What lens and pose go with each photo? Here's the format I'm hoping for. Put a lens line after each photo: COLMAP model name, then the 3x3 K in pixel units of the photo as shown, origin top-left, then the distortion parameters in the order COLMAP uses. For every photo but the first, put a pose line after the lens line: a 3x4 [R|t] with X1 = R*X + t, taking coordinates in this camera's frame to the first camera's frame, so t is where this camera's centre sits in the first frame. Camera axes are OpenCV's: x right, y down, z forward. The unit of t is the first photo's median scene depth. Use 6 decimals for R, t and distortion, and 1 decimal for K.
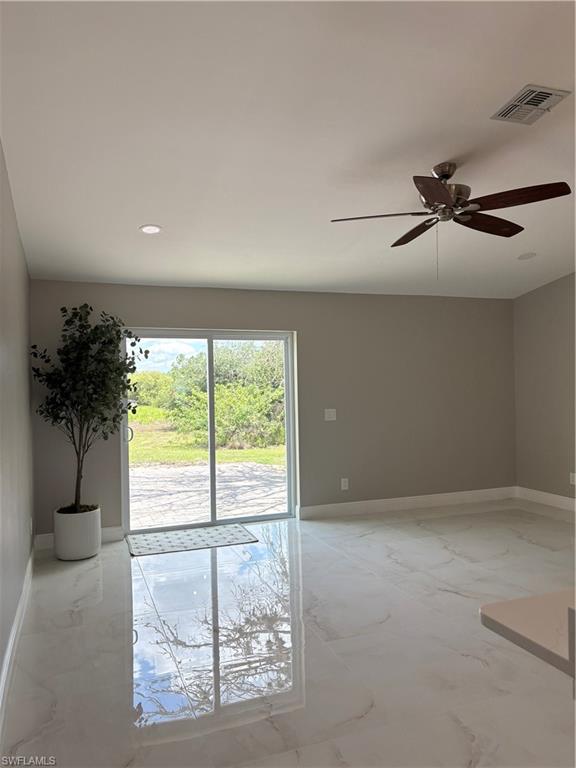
lens RADIAL K [[574.5, 0, 288.0], [0, 574.5, 384.0], [0, 0, 1]] dist [0.069822, -0.062926]
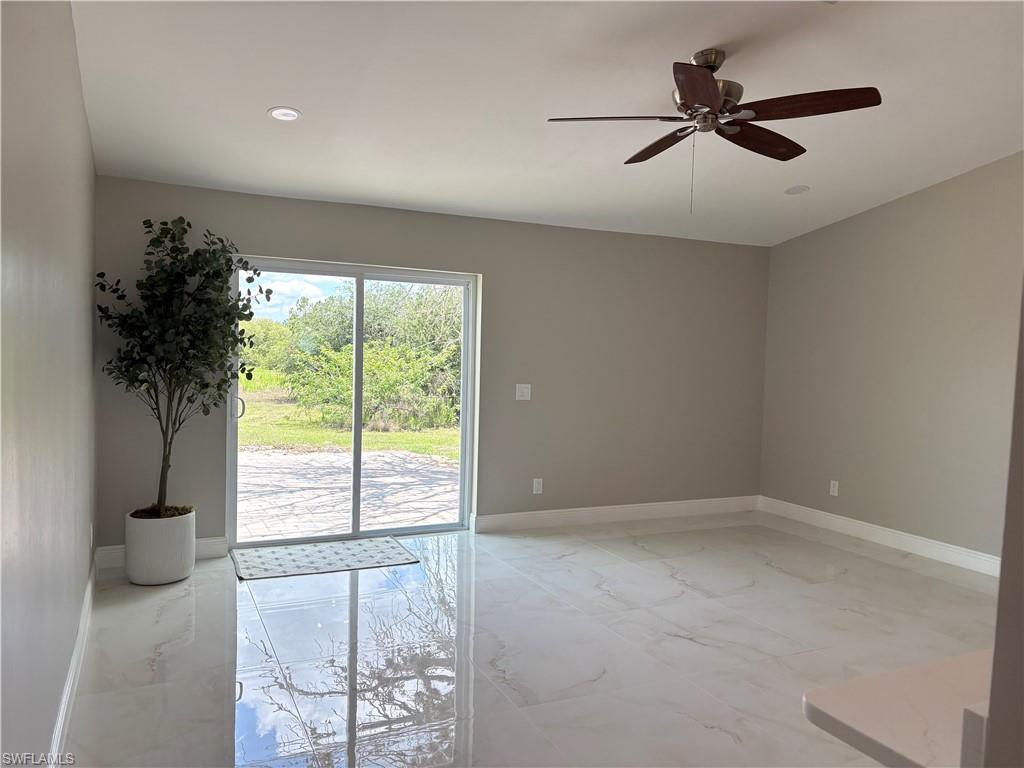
lens RADIAL K [[766.0, 0, 514.6], [0, 766.0, 377.7], [0, 0, 1]] dist [0.069822, -0.062926]
pose [[0.995101, 0.042782, 0.089122, -0.029439], [-0.046315, 0.998205, 0.037959, -0.000887], [-0.087338, -0.041901, 0.995297, 0.039762]]
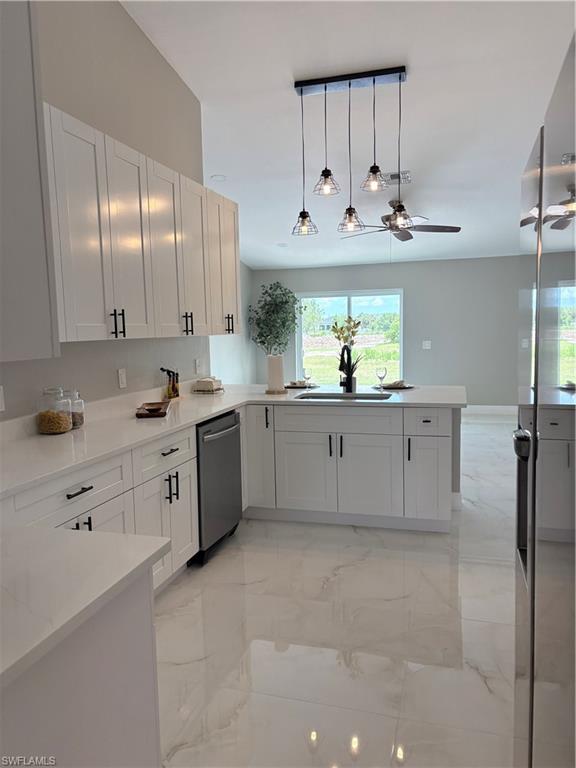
lens RADIAL K [[575.8, 0, 289.8], [0, 575.8, 388.4], [0, 0, 1]] dist [0.070293, -0.091940]
pose [[0.793264, 0.062435, -0.605669, 0.847865], [0.007297, 0.993683, 0.111989, -0.005255], [0.608834, -0.093256, 0.787797, -0.475579]]
